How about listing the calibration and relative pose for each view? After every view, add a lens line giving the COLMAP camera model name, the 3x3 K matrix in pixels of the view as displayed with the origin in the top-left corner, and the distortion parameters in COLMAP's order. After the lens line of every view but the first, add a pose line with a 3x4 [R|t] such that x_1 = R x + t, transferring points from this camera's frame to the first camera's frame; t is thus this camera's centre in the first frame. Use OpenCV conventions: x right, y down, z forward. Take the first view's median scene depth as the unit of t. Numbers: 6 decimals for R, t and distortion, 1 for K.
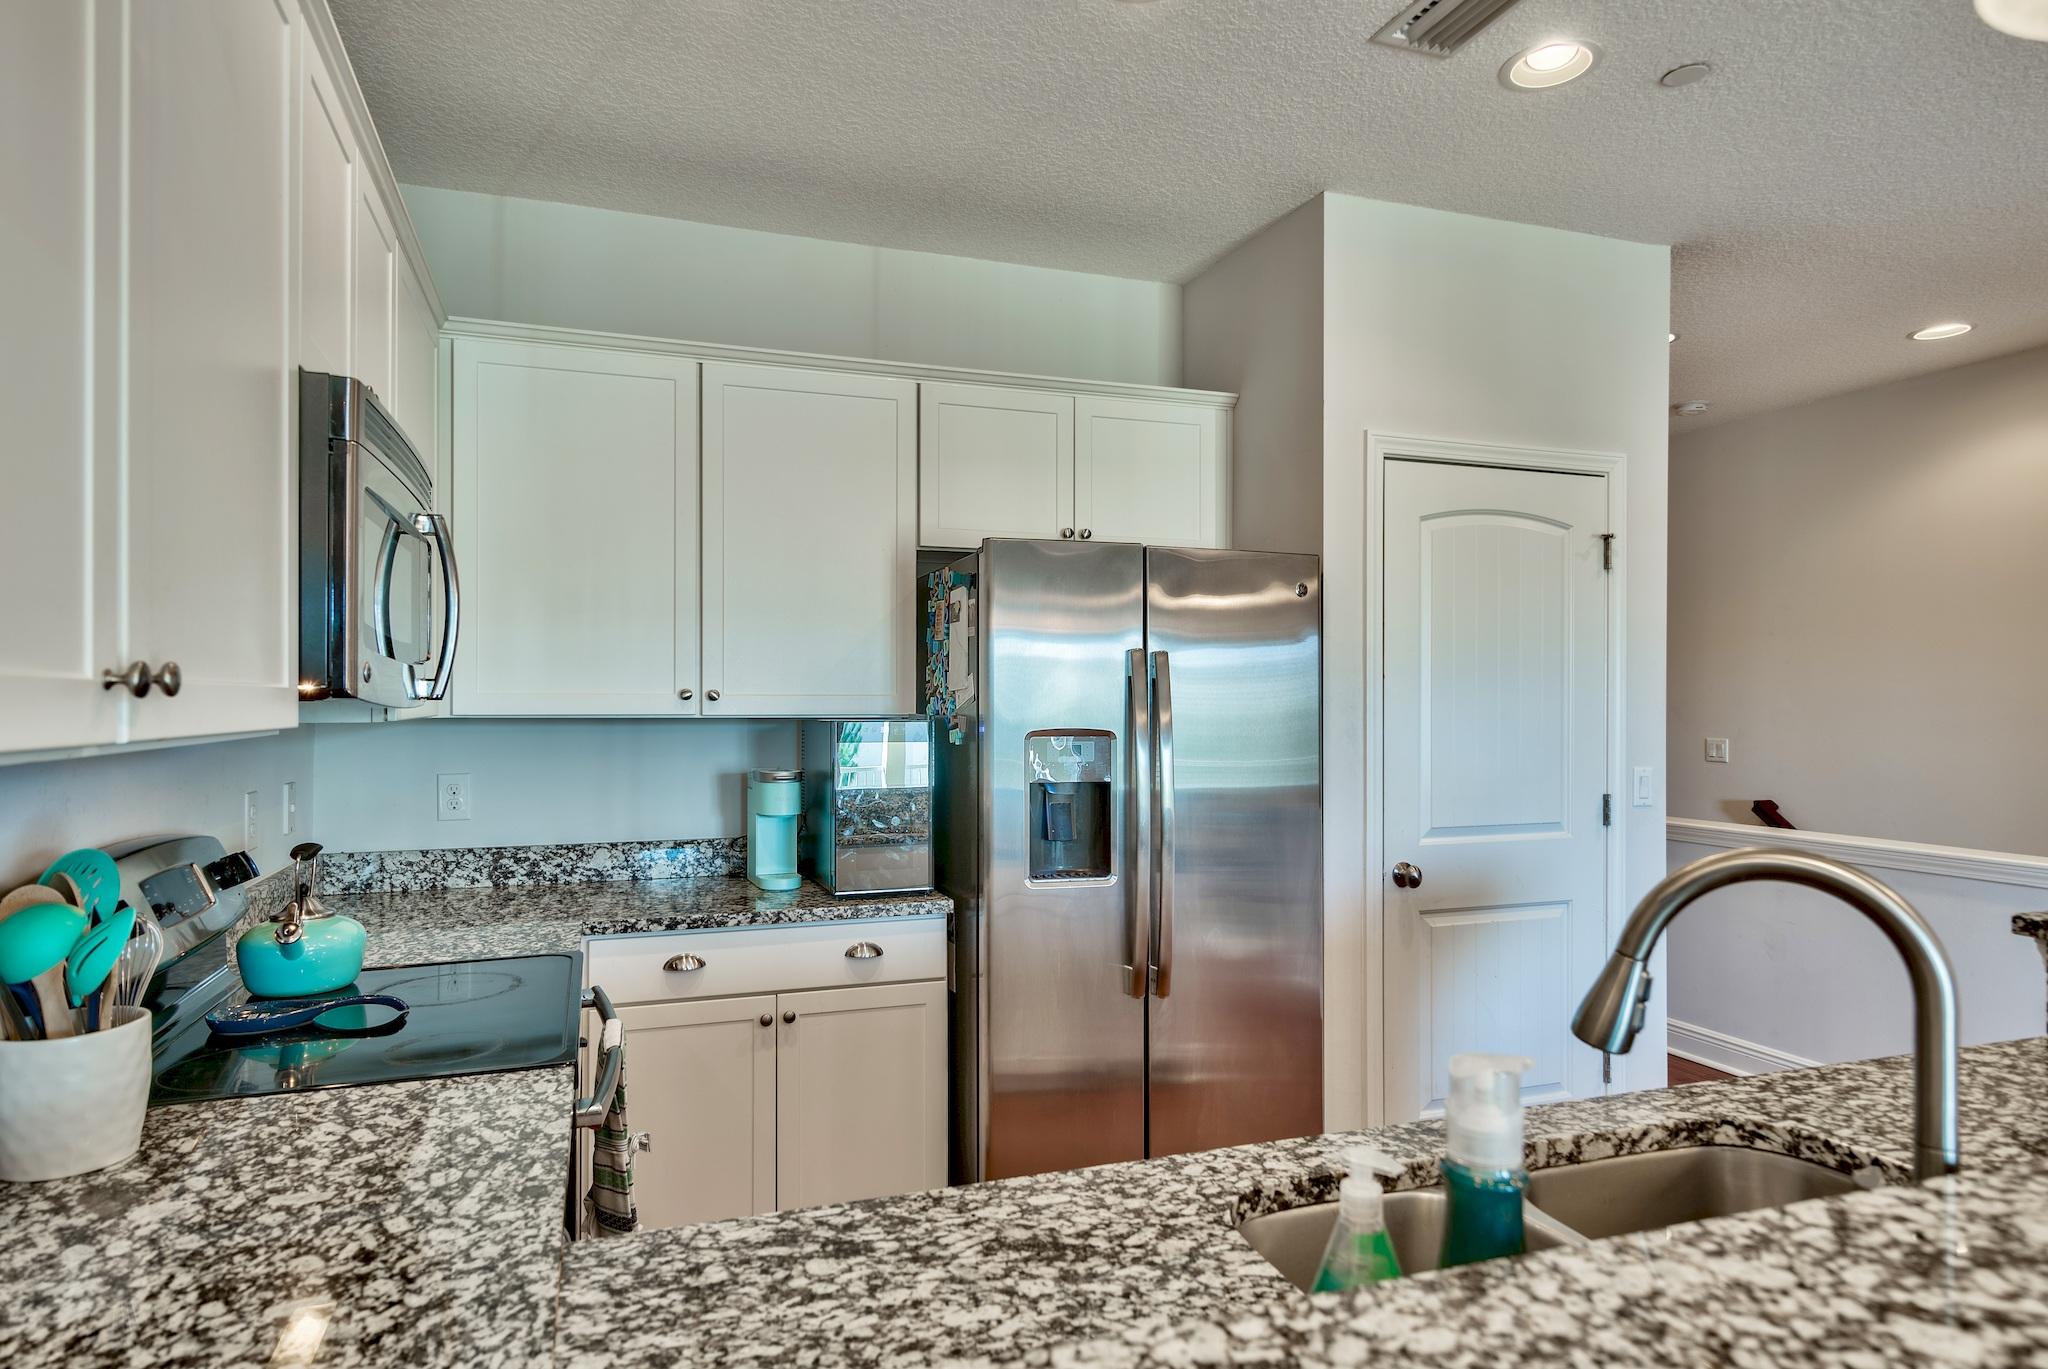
lens RADIAL K [[1159.0, 0, 1037.3], [0, 1159.0, 692.1], [0, 0, 1]] dist [0.015698, 0.001263]
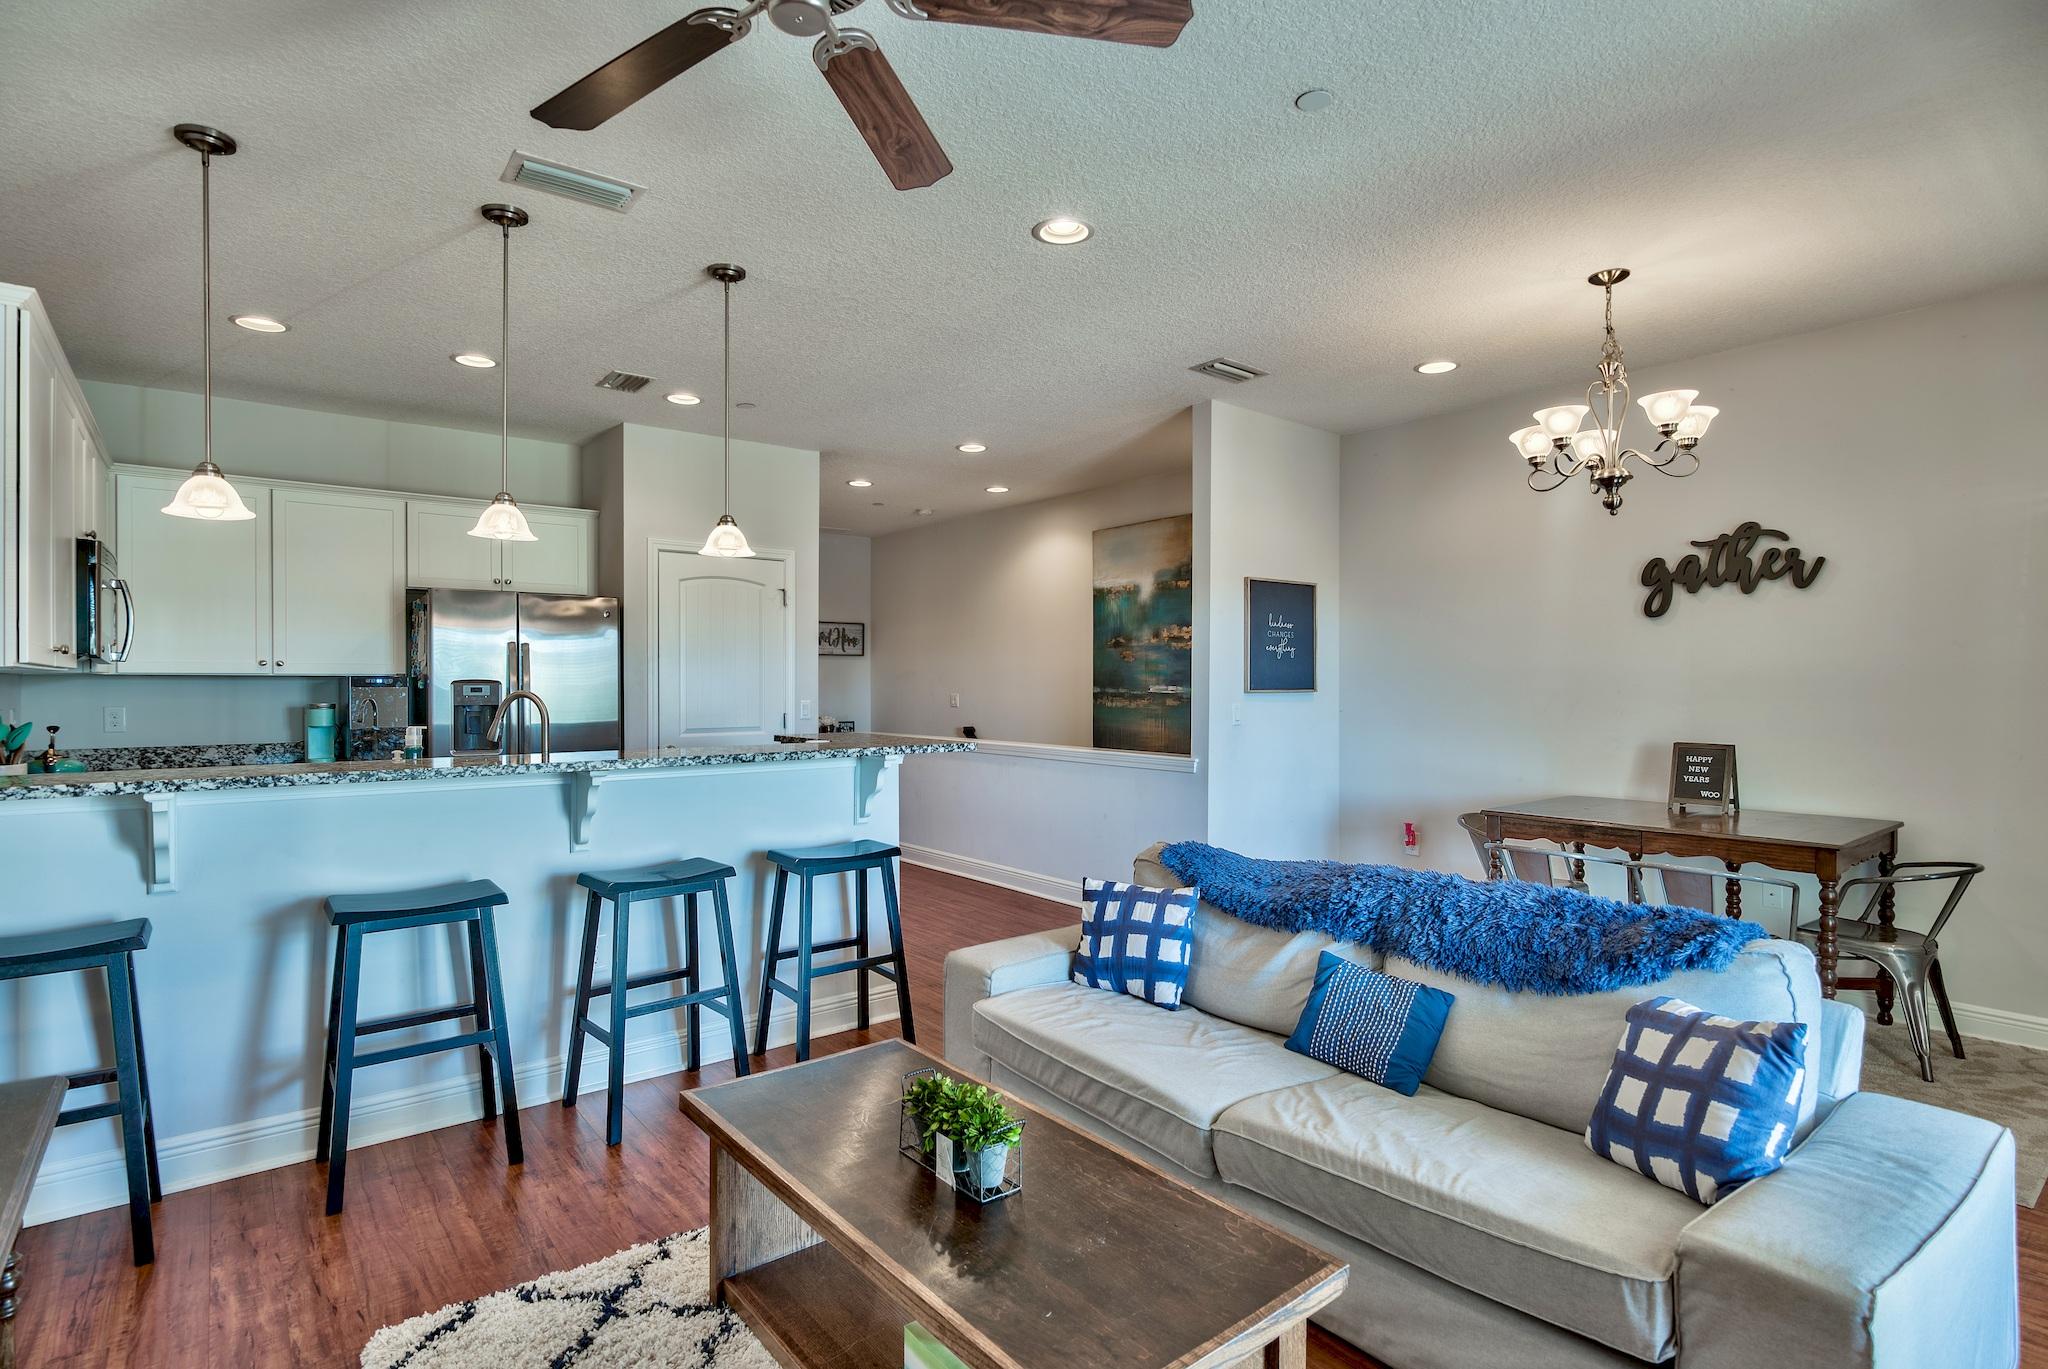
lens RADIAL K [[1020.0, 0, 1024.0], [0, 1020.0, 682.2], [0, 0, 1]] dist [0.000455, -0.001252]
pose [[0.953283, -0.002692, 0.302068, 0.756338], [0.001462, 0.999990, 0.004296, 0.056331], [-0.302076, -0.003653, 0.953277, -1.926985]]
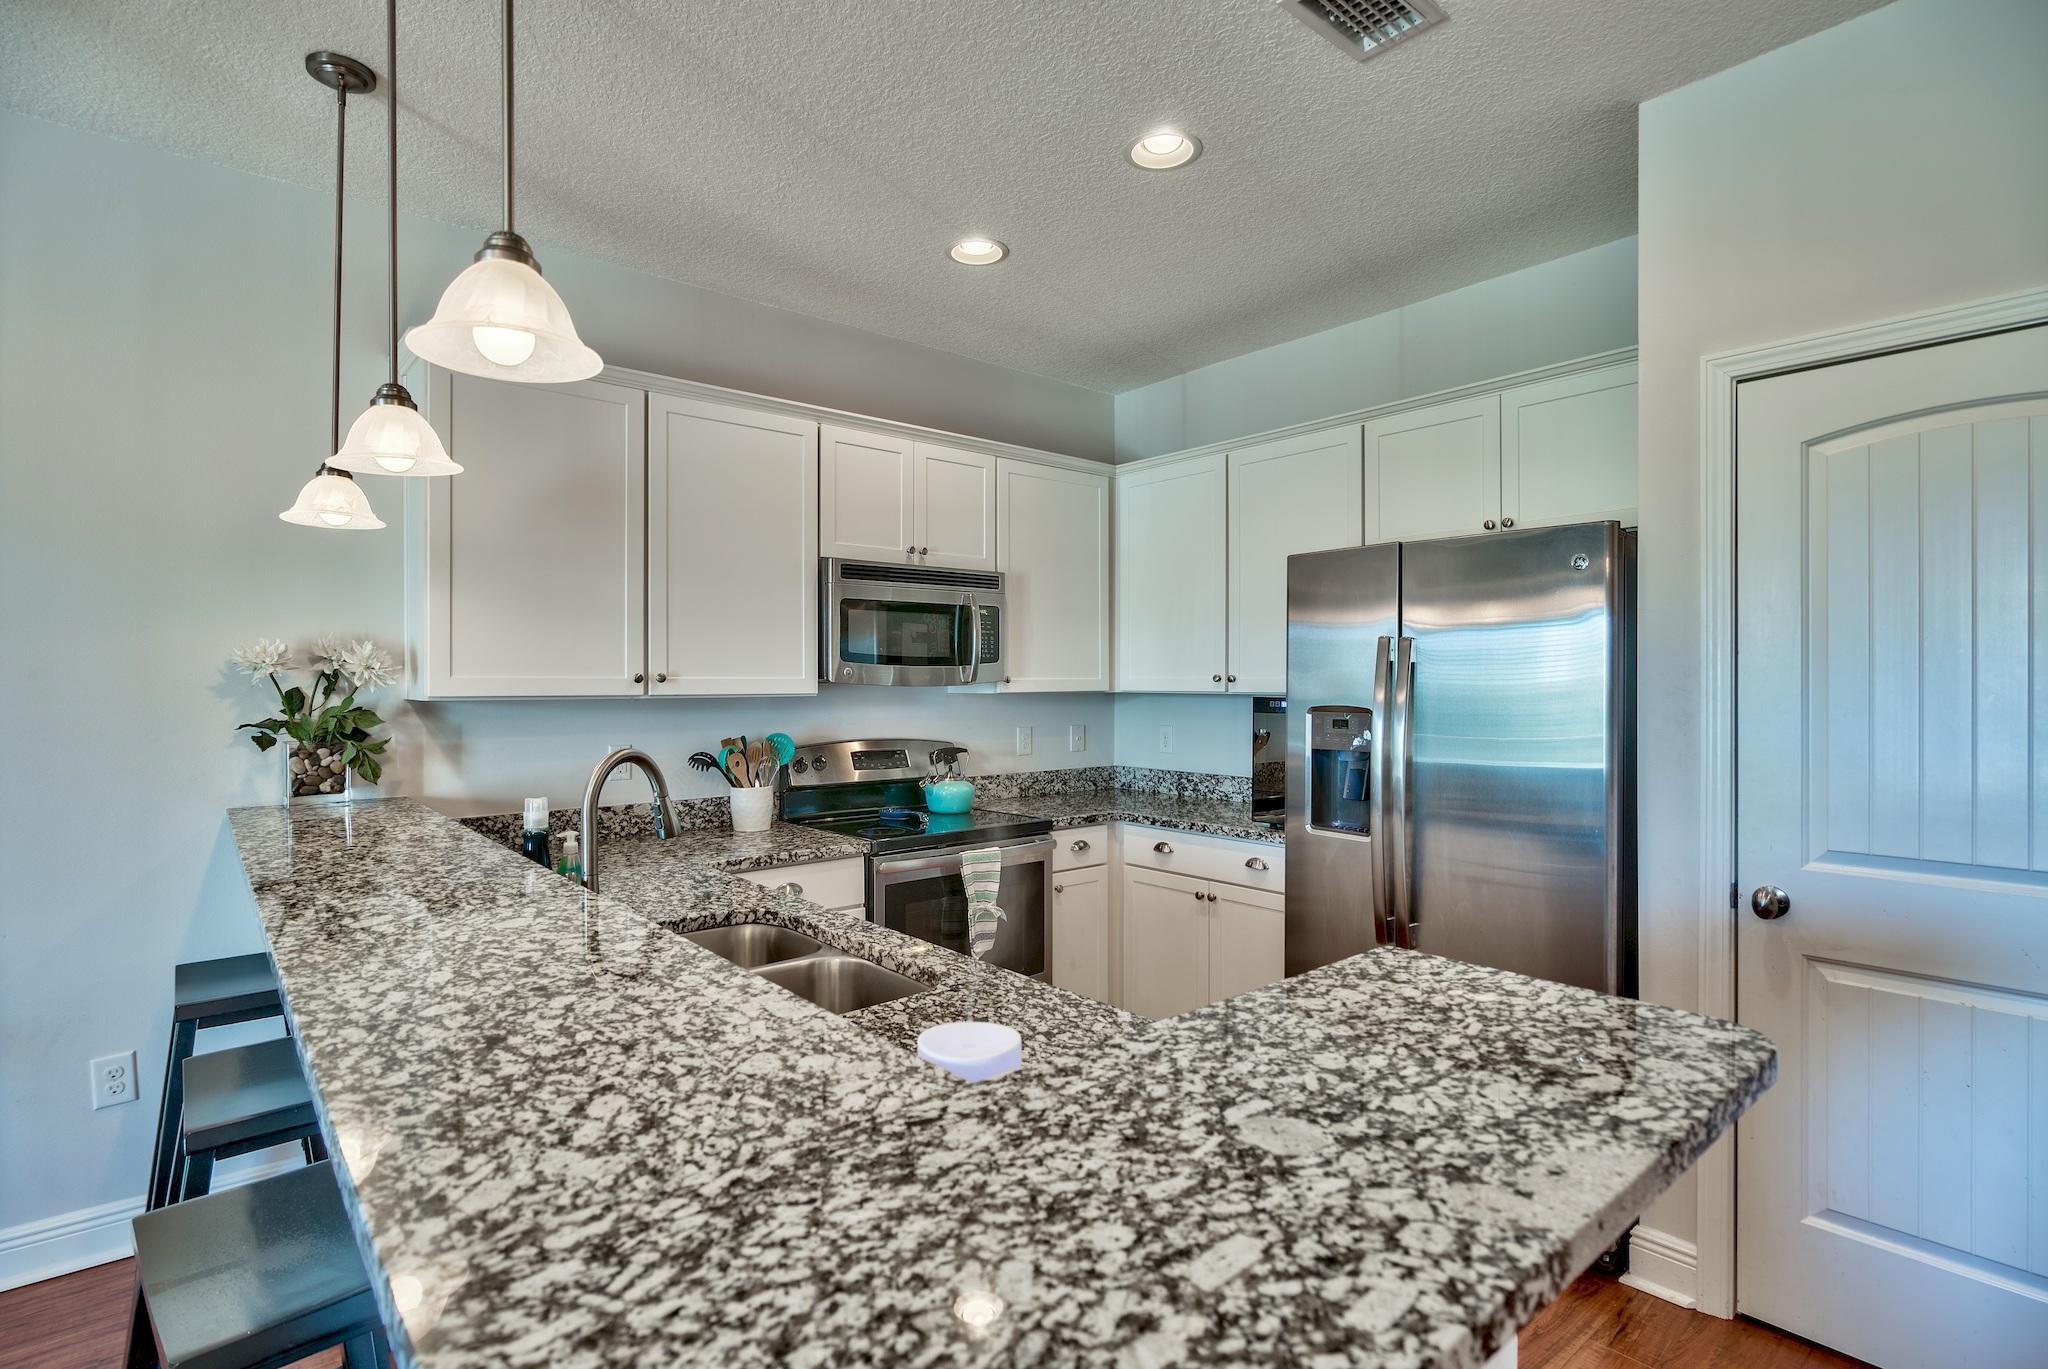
lens RADIAL K [[1020.0, 0, 1049.0], [0, 1020.0, 679.3], [0, 0, 1]] dist [0.000455, -0.001252]
pose [[0.363624, -0.003715, -0.931538, 1.672332], [0.010305, 0.999947, 0.000035, 0.001945], [0.931489, -0.009612, 0.363643, 0.622980]]
